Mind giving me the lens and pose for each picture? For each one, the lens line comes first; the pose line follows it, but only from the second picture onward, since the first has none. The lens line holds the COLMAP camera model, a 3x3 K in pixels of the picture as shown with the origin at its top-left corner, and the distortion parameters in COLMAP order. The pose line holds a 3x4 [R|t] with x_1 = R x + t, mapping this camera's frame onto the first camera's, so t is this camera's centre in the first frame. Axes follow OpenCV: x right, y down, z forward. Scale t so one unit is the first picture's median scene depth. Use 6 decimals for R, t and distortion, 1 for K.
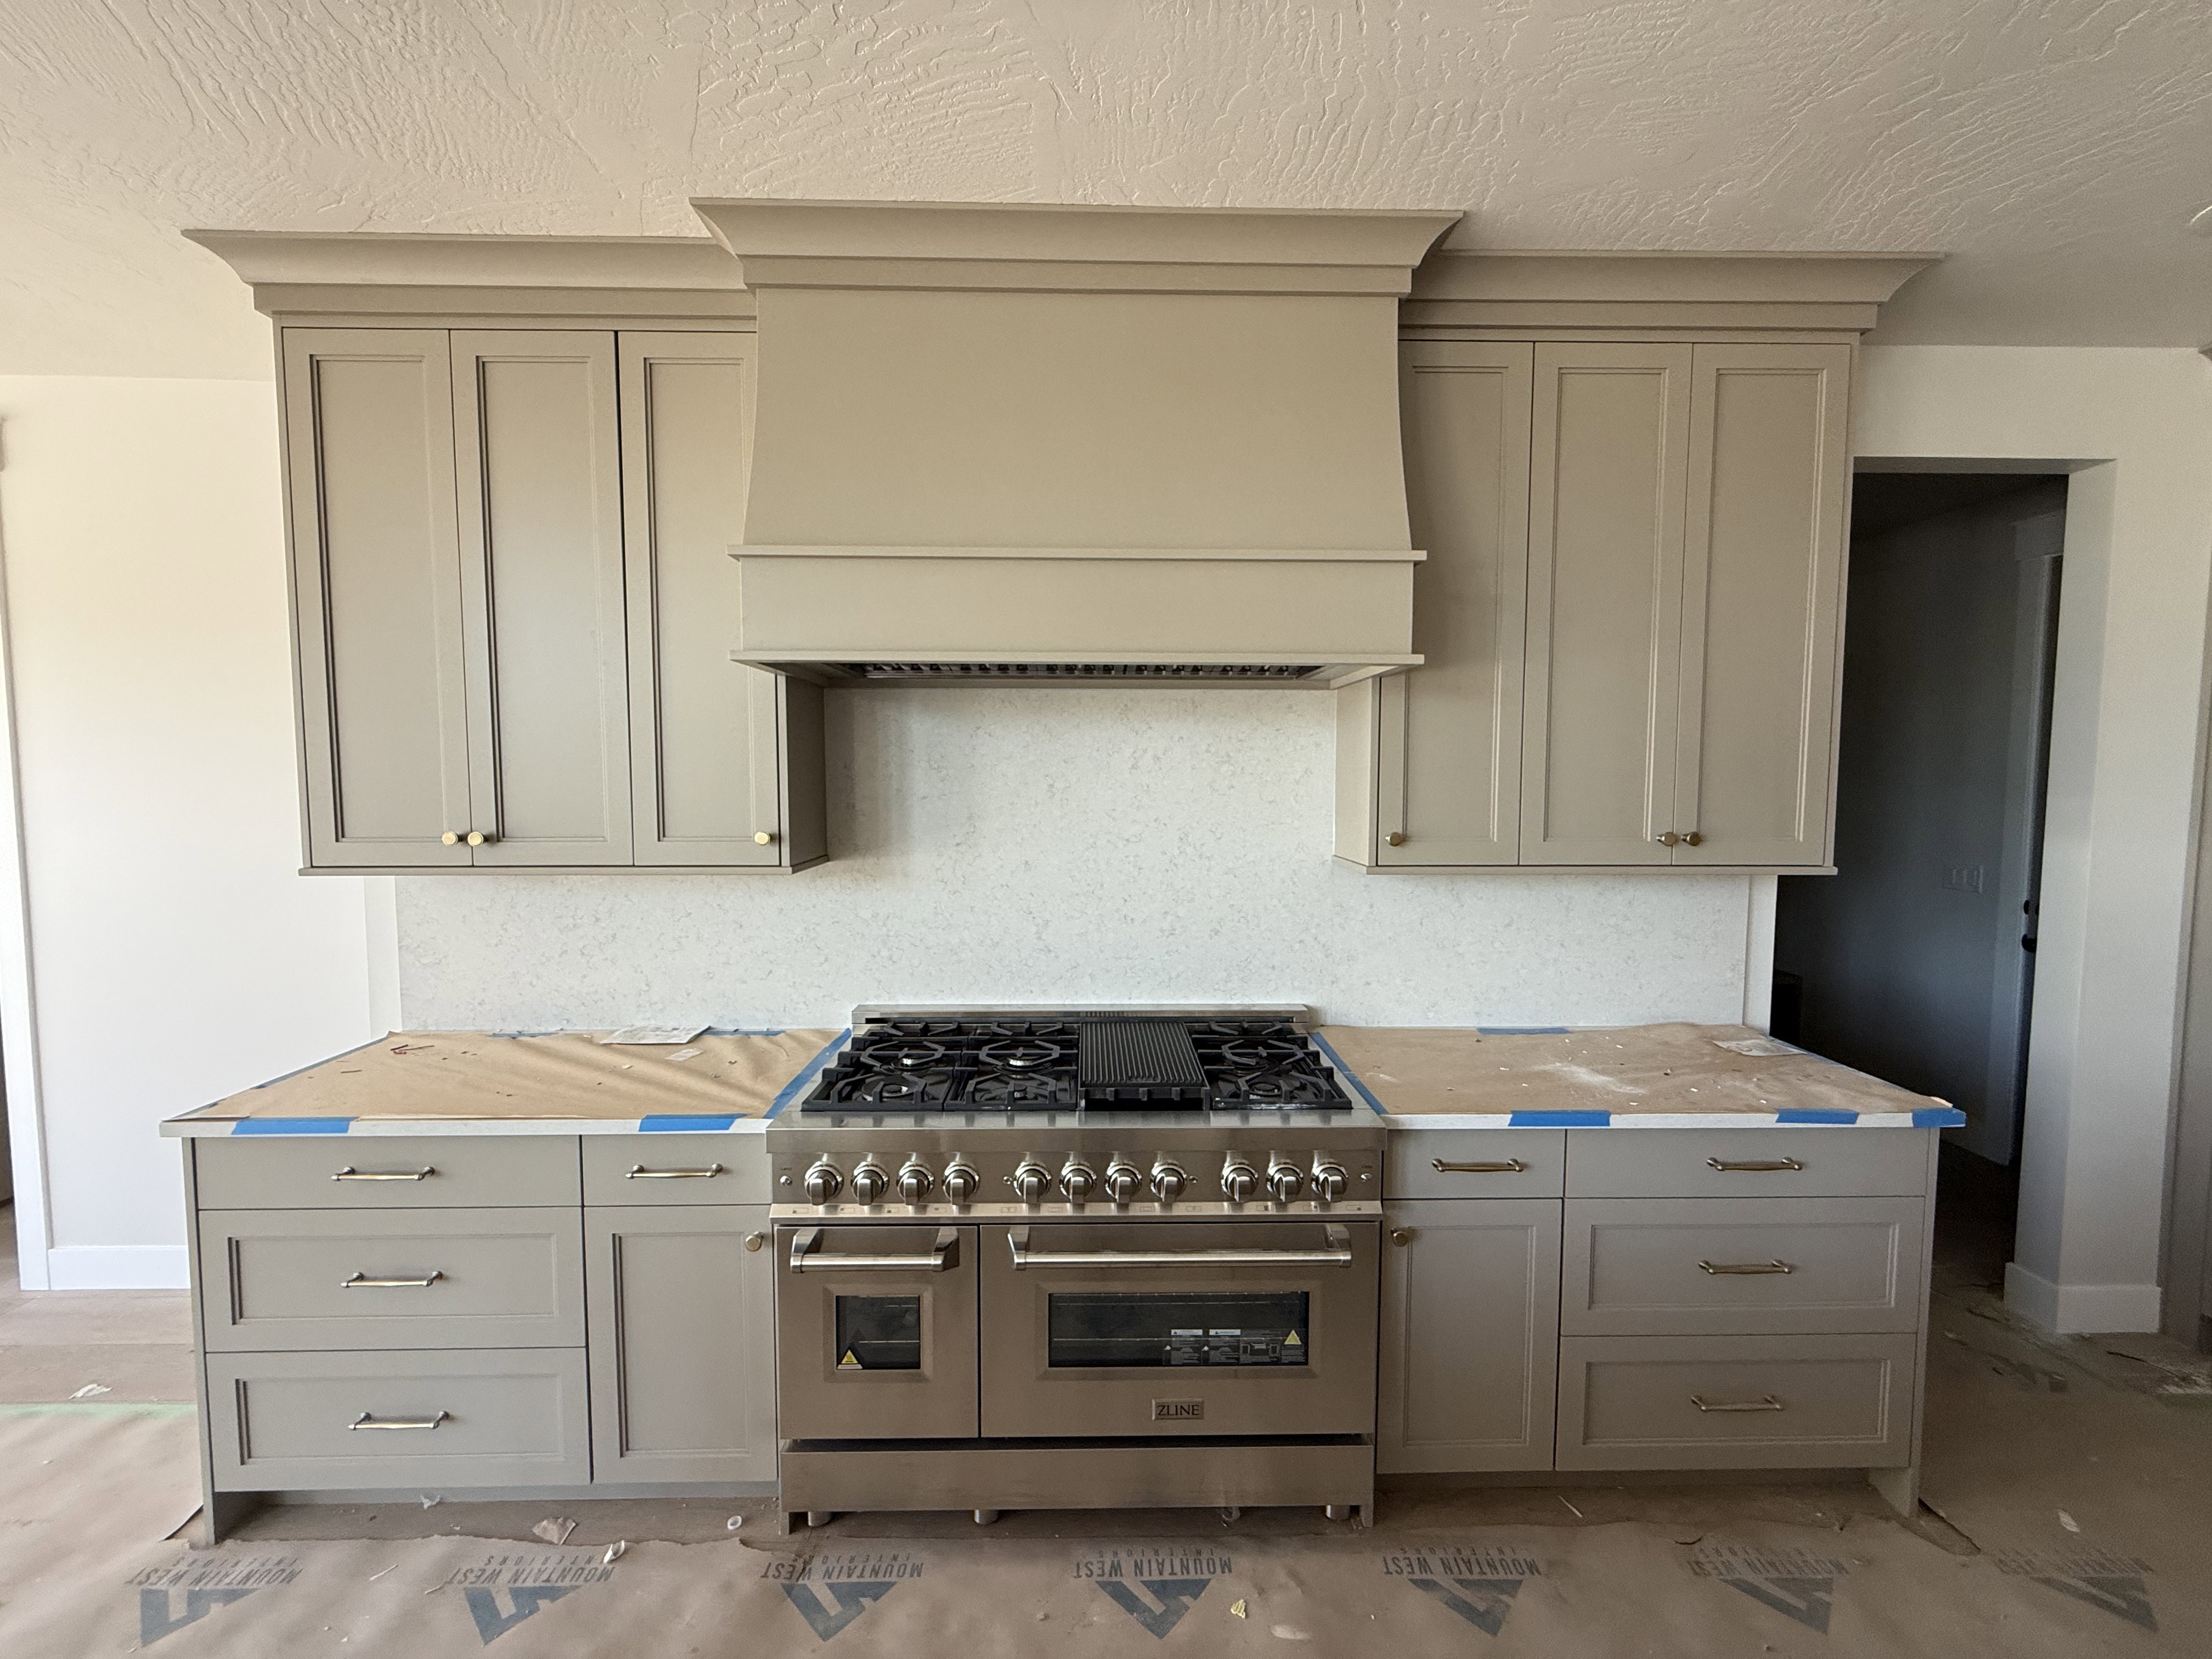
lens RADIAL K [[890.5, 0, 1095.7], [0, 890.5, 827.2], [0, 0, 1]] dist [0.000910, 0.000968]
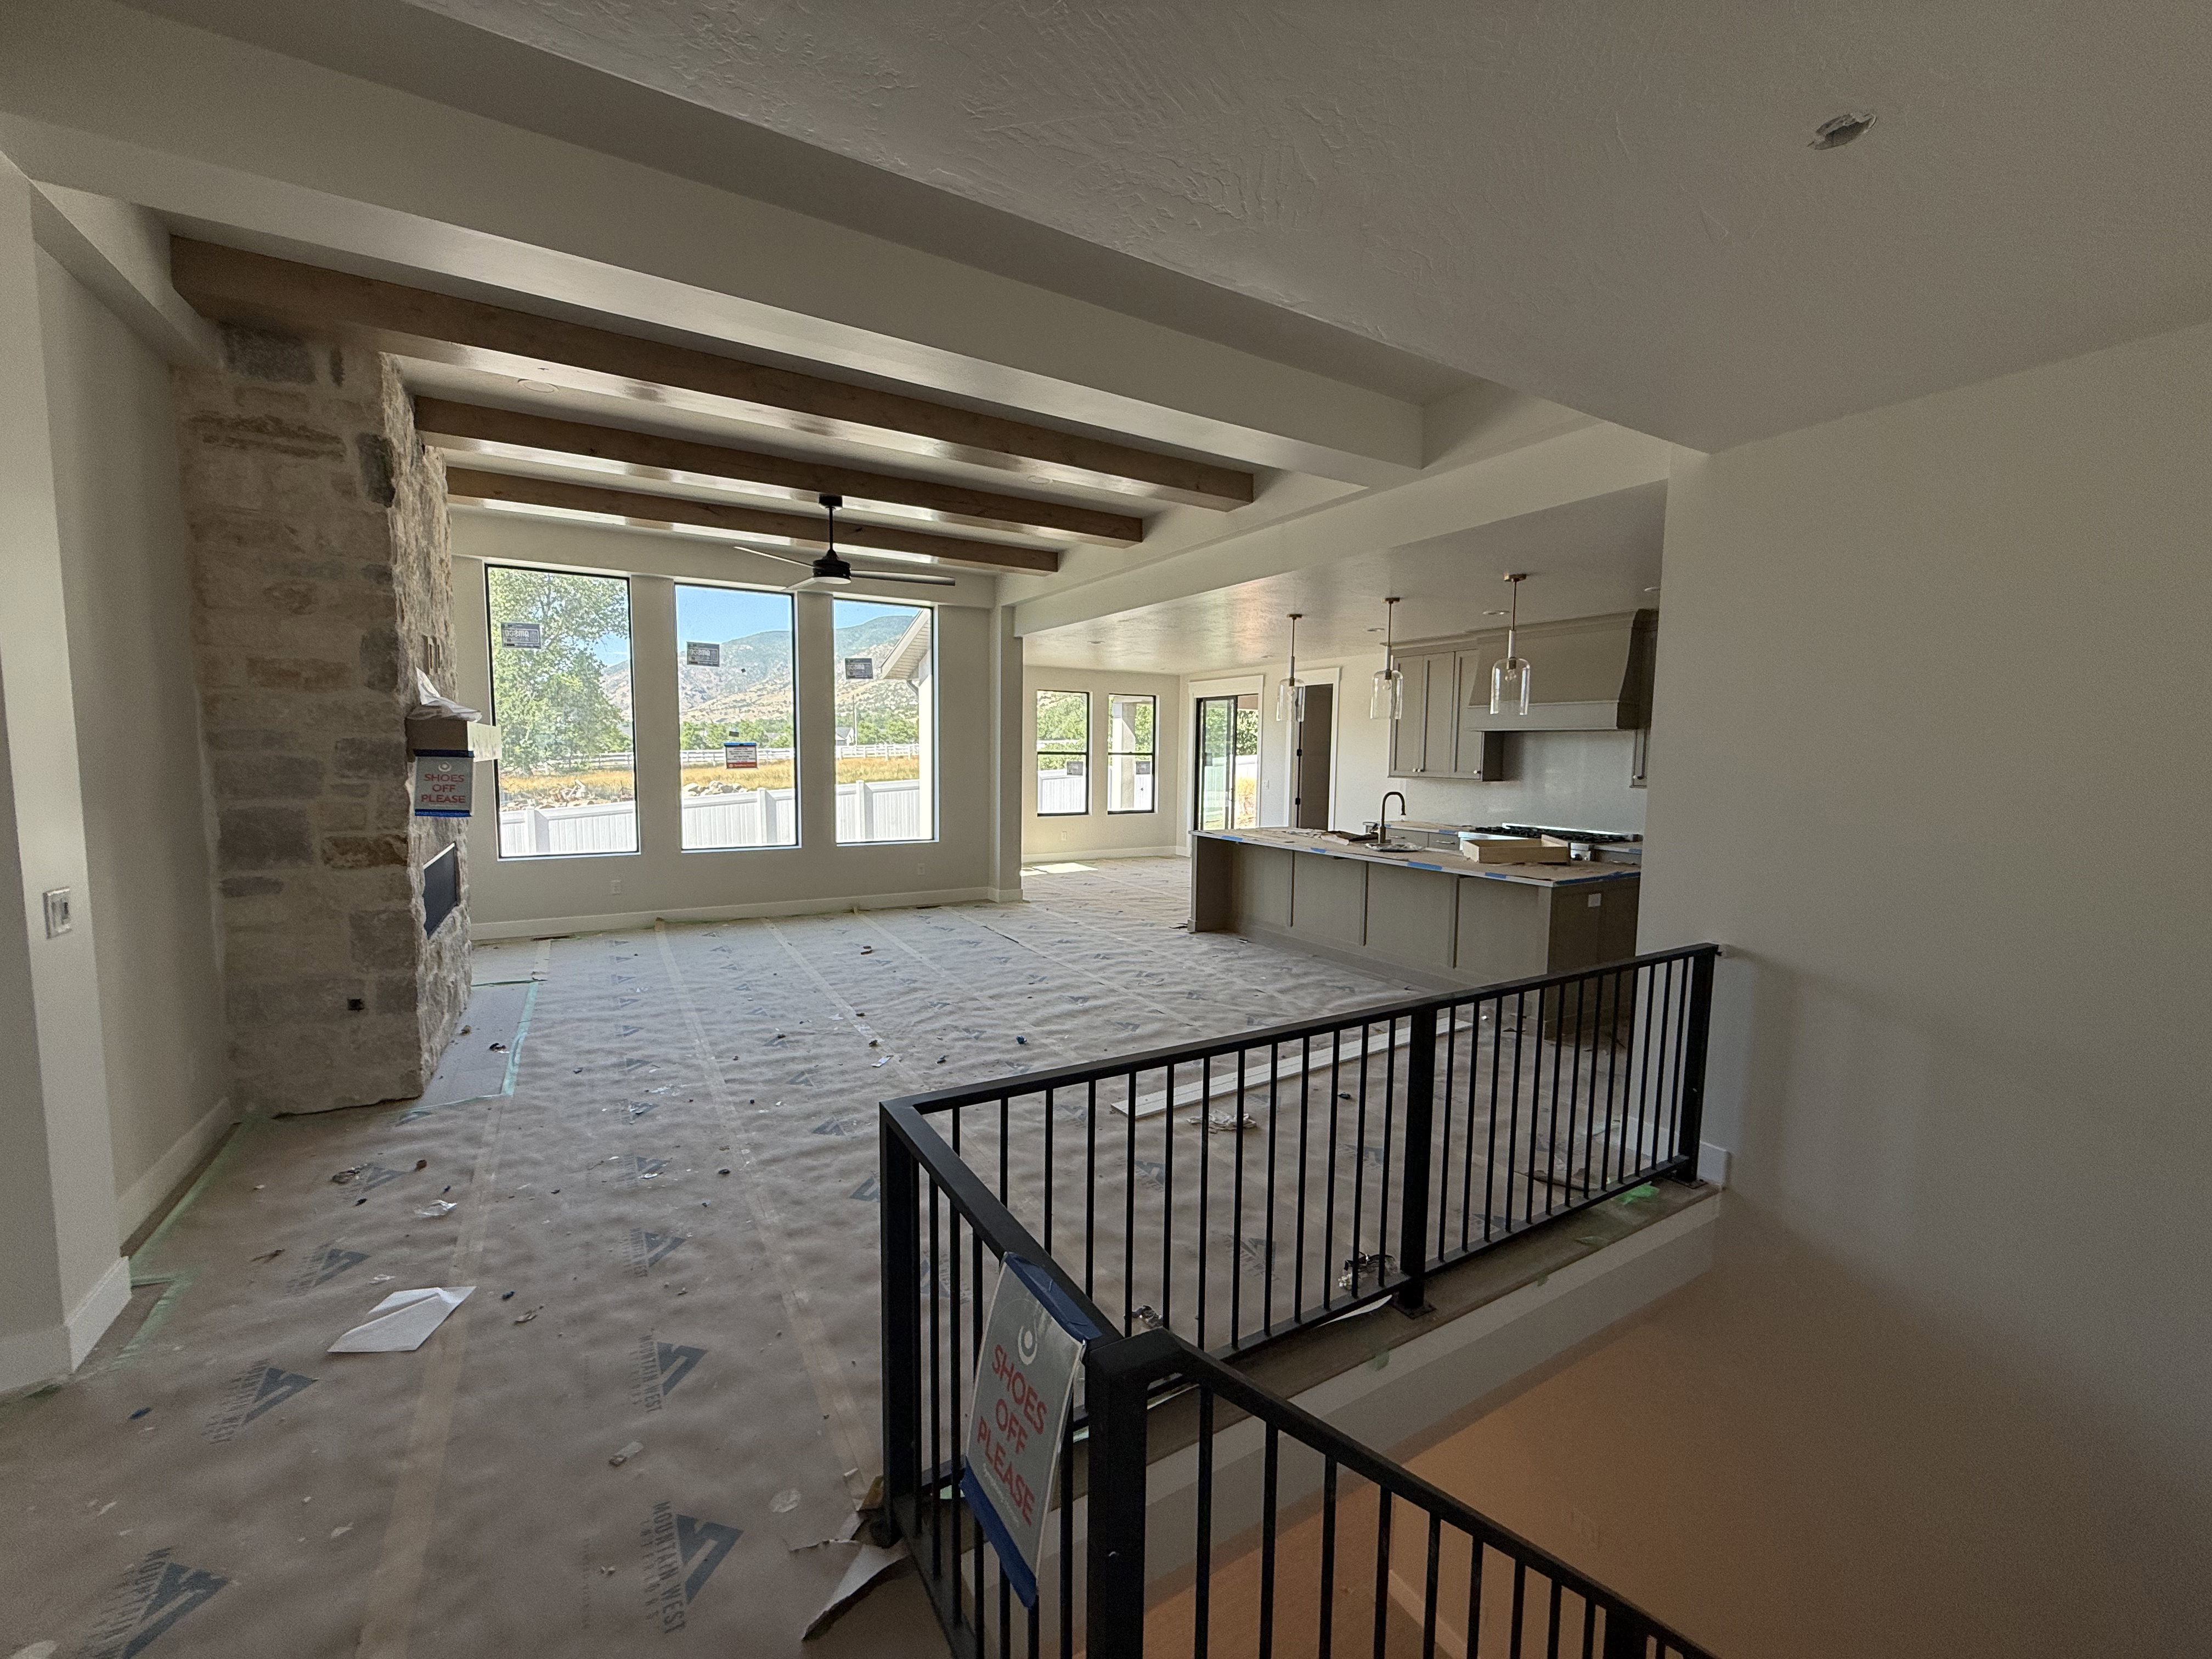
lens RADIAL K [[890.5, 0, 1091.8], [0, 890.5, 836.2], [0, 0, 1]] dist [0.000910, 0.000968]
pose [[0.499945, 0.087812, -0.861594, 2.278521], [-0.067032, 0.995786, 0.062593, 0.164750], [0.863459, 0.026461, 0.503724, -2.548405]]
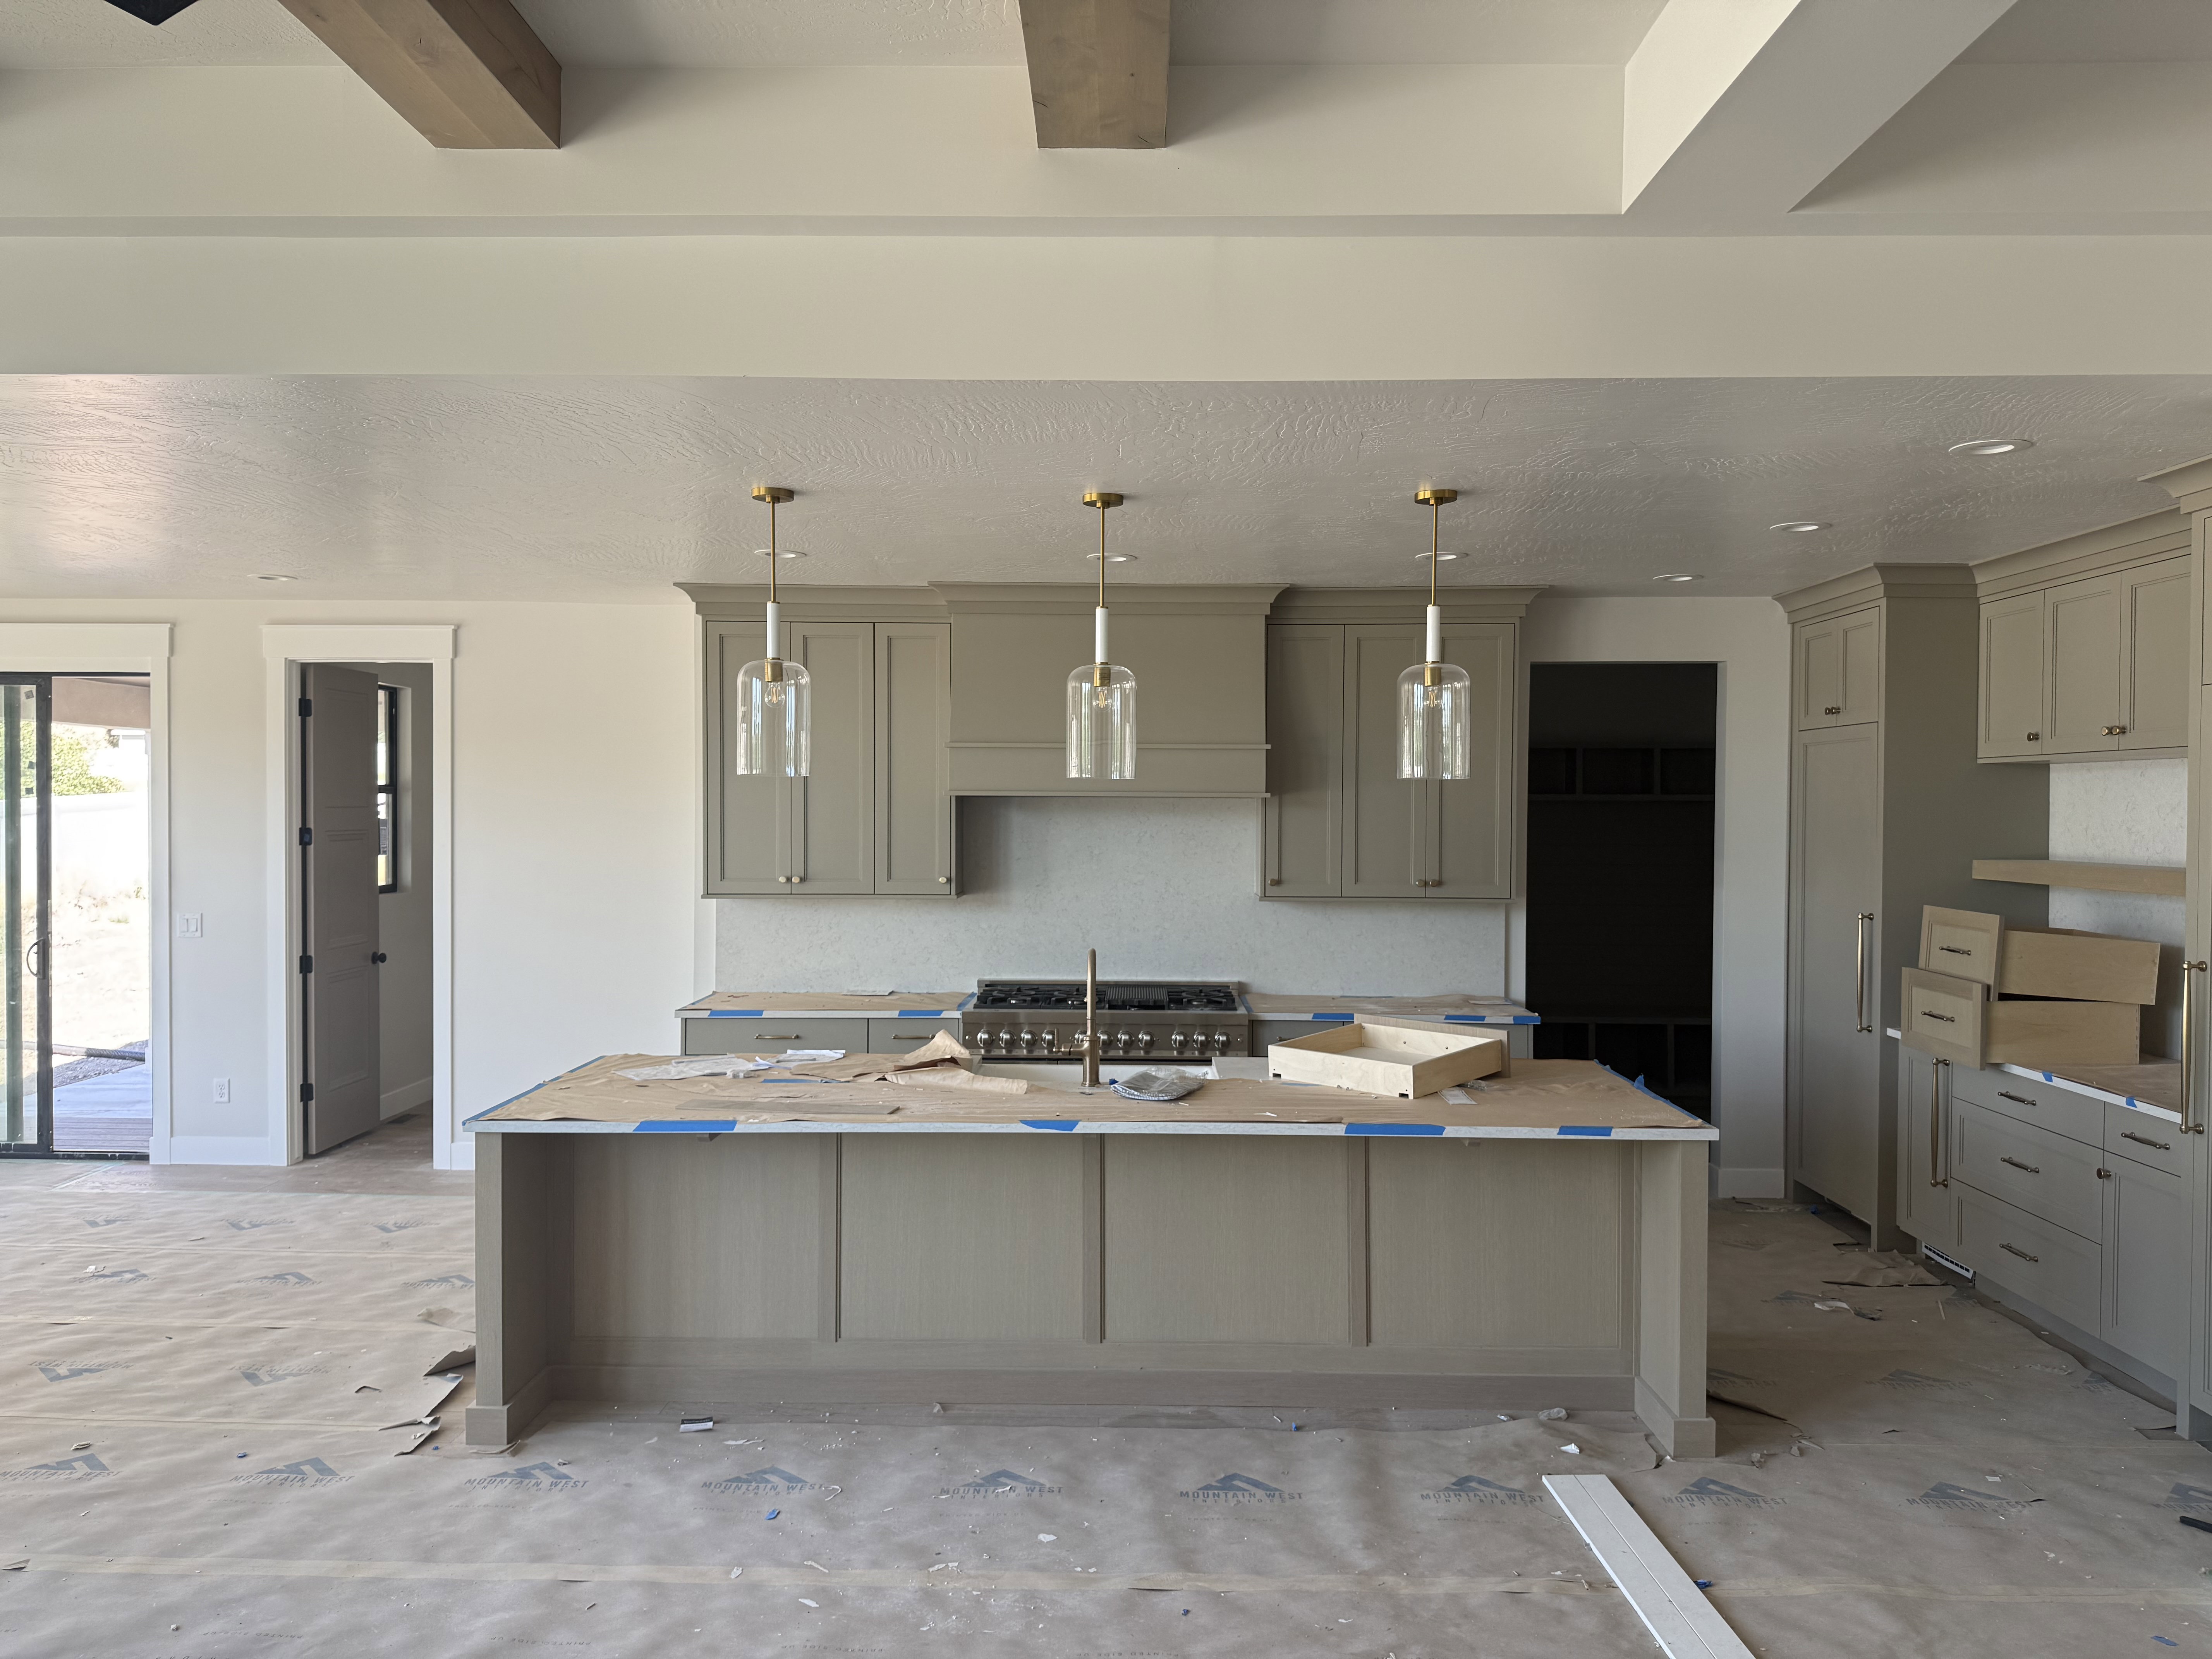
lens RADIAL K [[1561.0, 0, 1104.4], [0, 1561.0, 824.5], [0, 0, 1]] dist [-0.007153, 0.025859]
pose [[0.999600, 0.003812, -0.028033, 0.069532], [-0.005249, 0.998664, -0.051397, 0.063457], [0.027799, 0.051524, 0.998285, -2.342350]]
